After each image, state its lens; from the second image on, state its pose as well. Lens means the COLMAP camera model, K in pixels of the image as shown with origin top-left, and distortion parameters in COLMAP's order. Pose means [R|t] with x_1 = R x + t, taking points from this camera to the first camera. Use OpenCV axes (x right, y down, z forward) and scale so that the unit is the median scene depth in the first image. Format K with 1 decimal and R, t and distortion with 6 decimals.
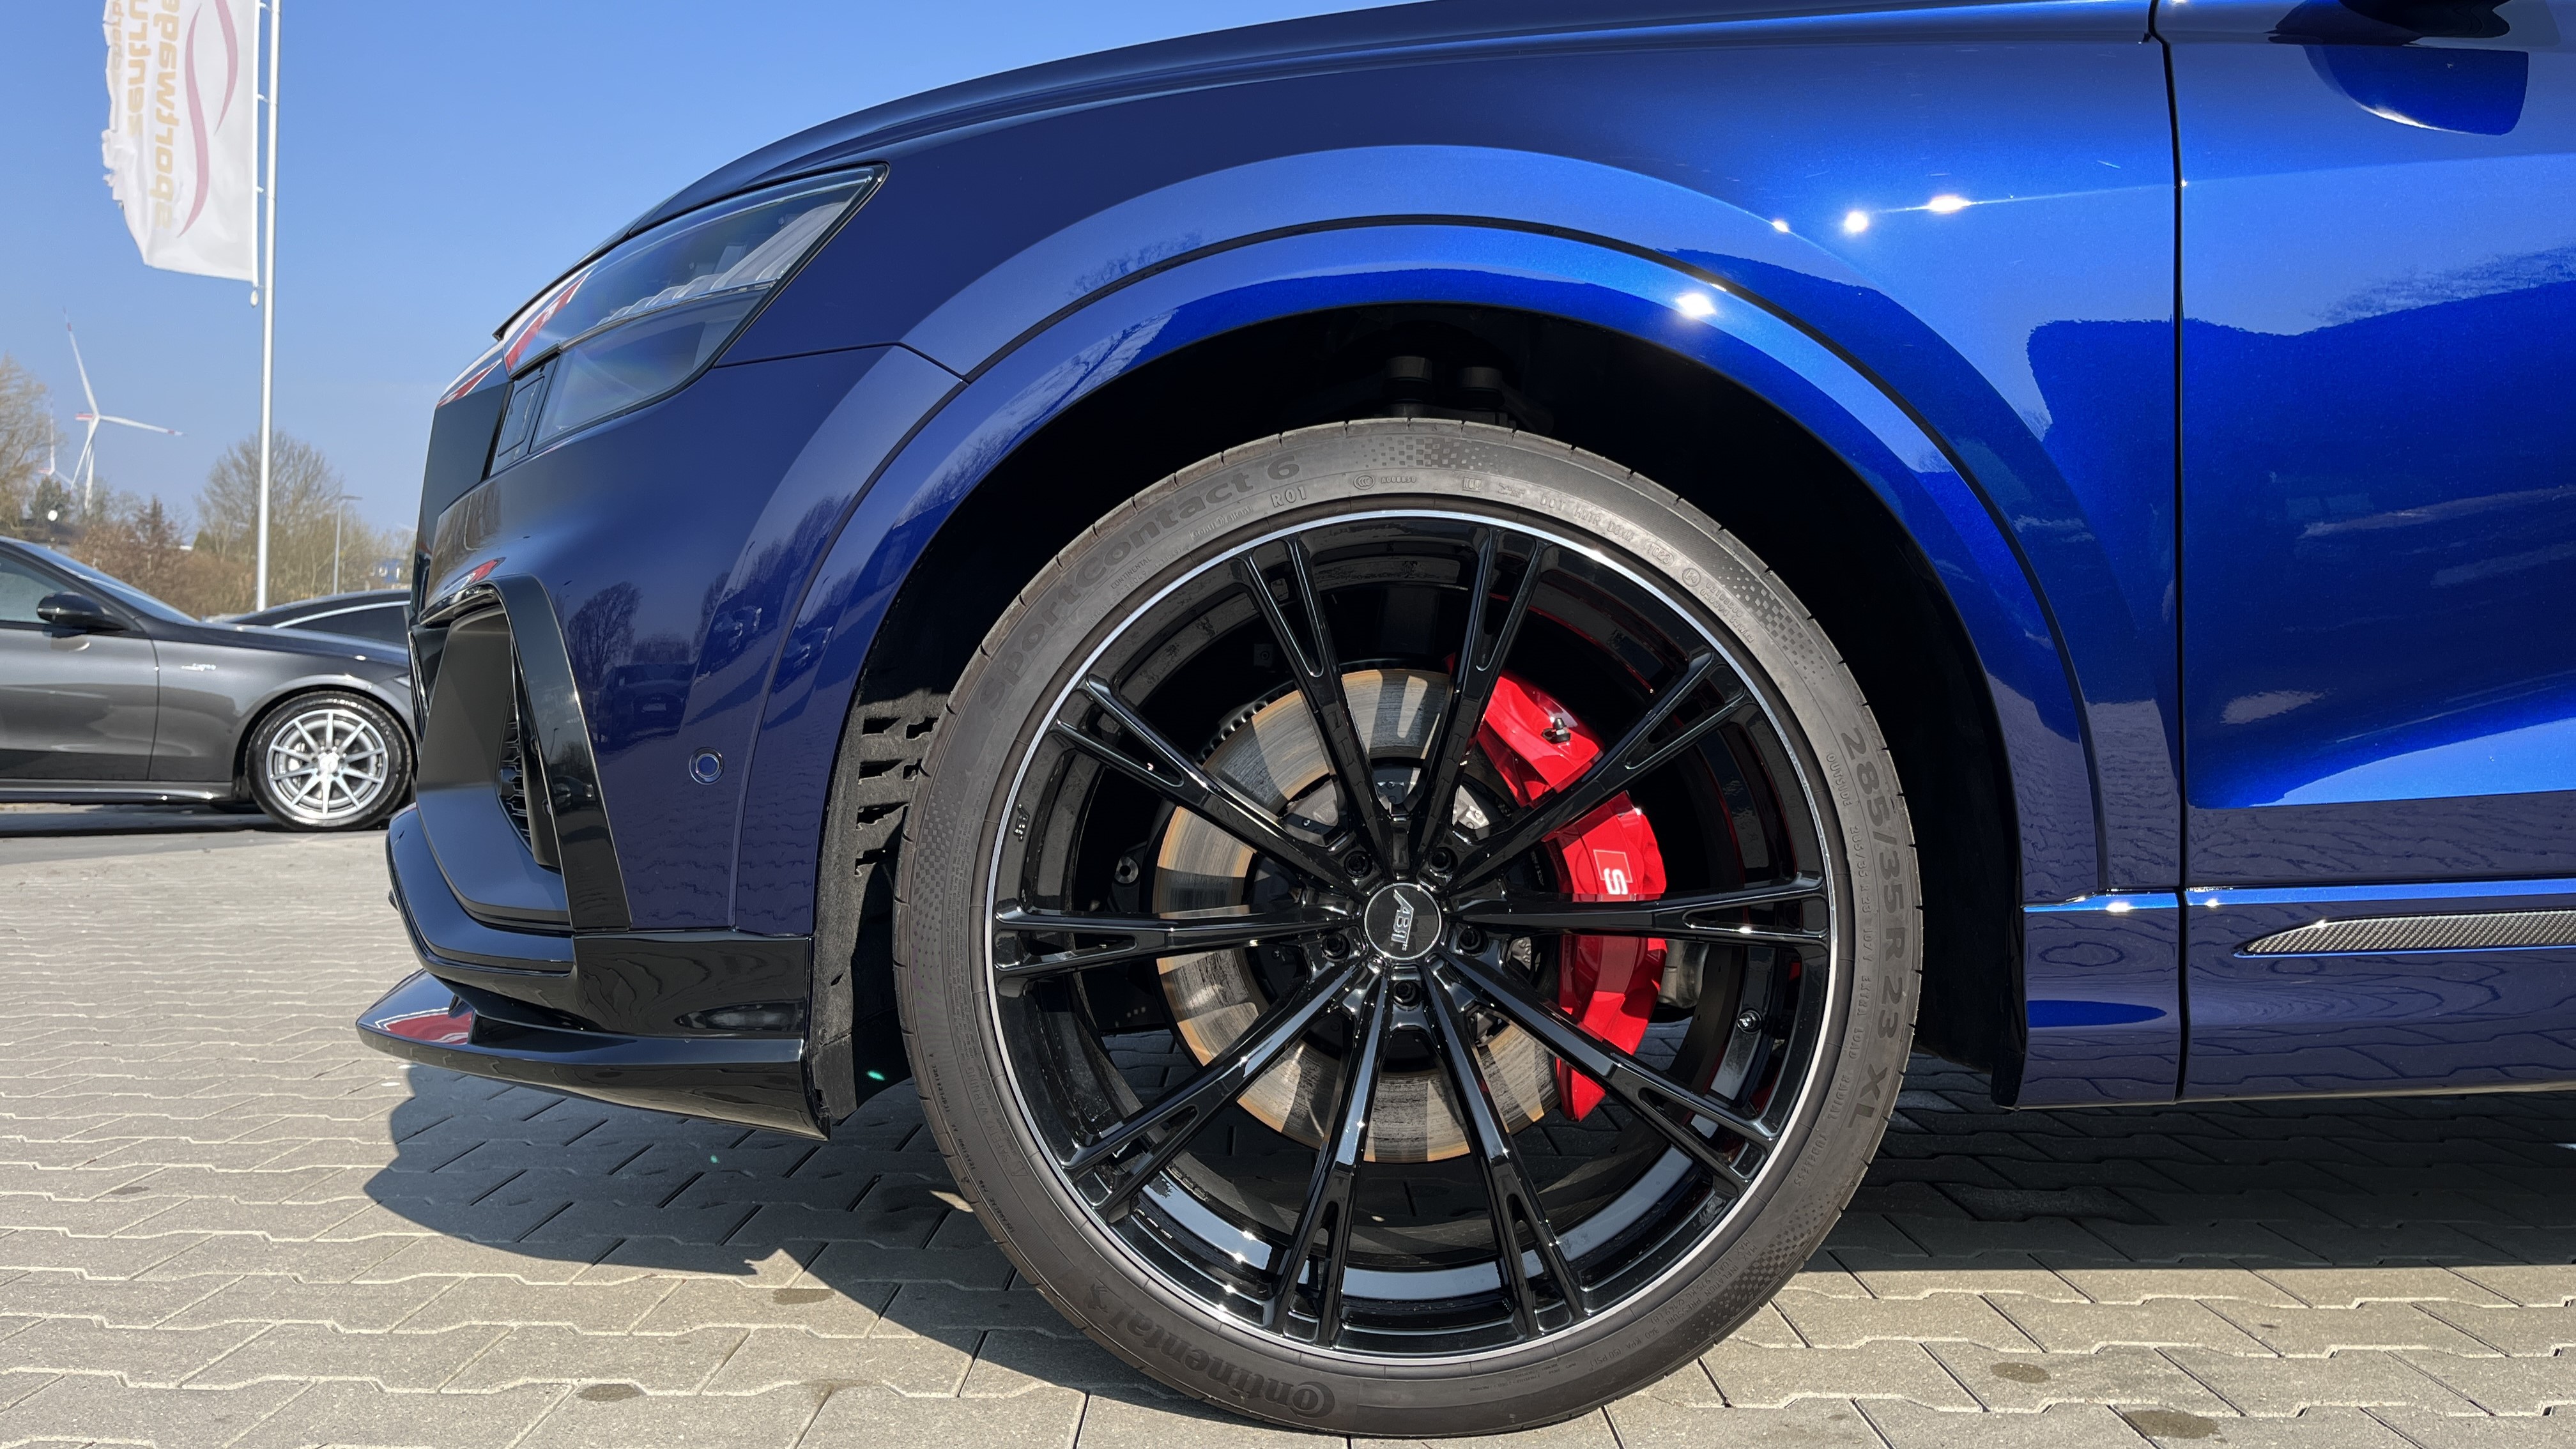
lens RADIAL K [[1963.3, 0, 1286.1], [0, 1963.3, 719.4], [0, 0, 1]] dist [0.066345, -0.091694]
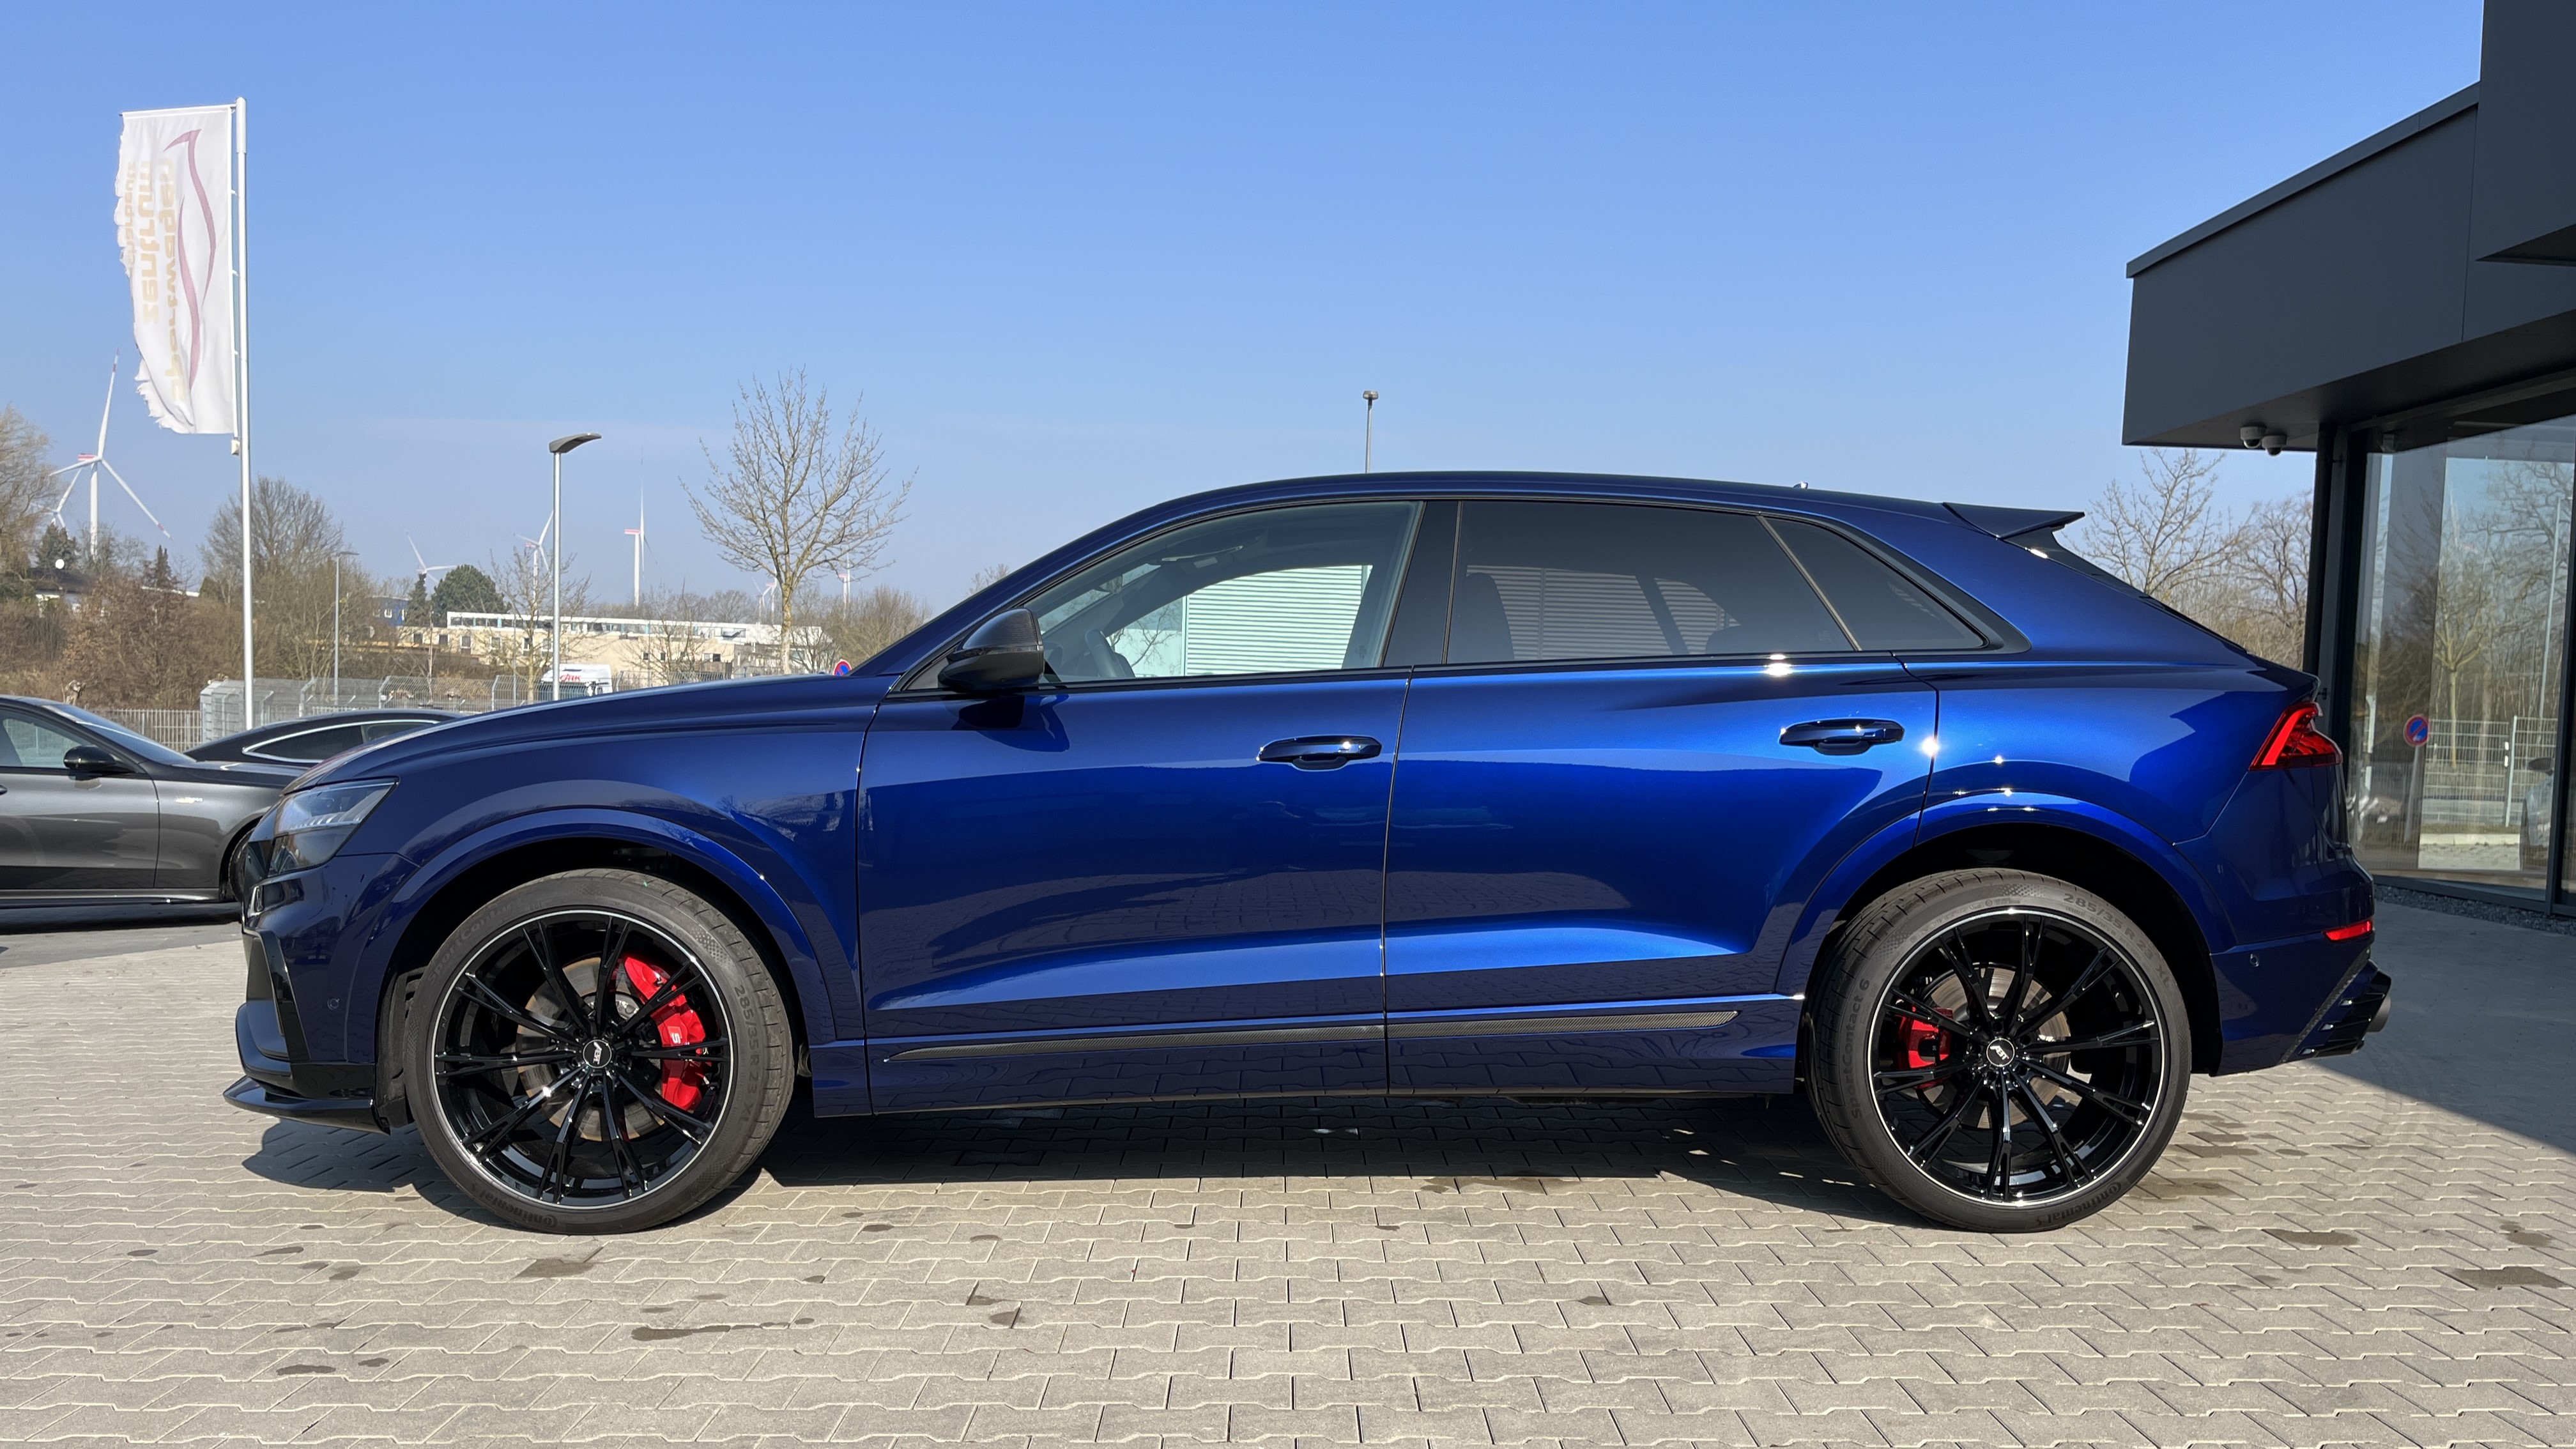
lens RADIAL K [[1963.3, 0, 1293.6], [0, 1963.3, 825.1], [0, 0, 1]] dist [0.066345, -0.091694]
pose [[0.999910, -0.013076, -0.003042, 0.647959], [0.013190, 0.999075, 0.040934, -0.195265], [0.002504, -0.040971, 0.999157, -1.079026]]
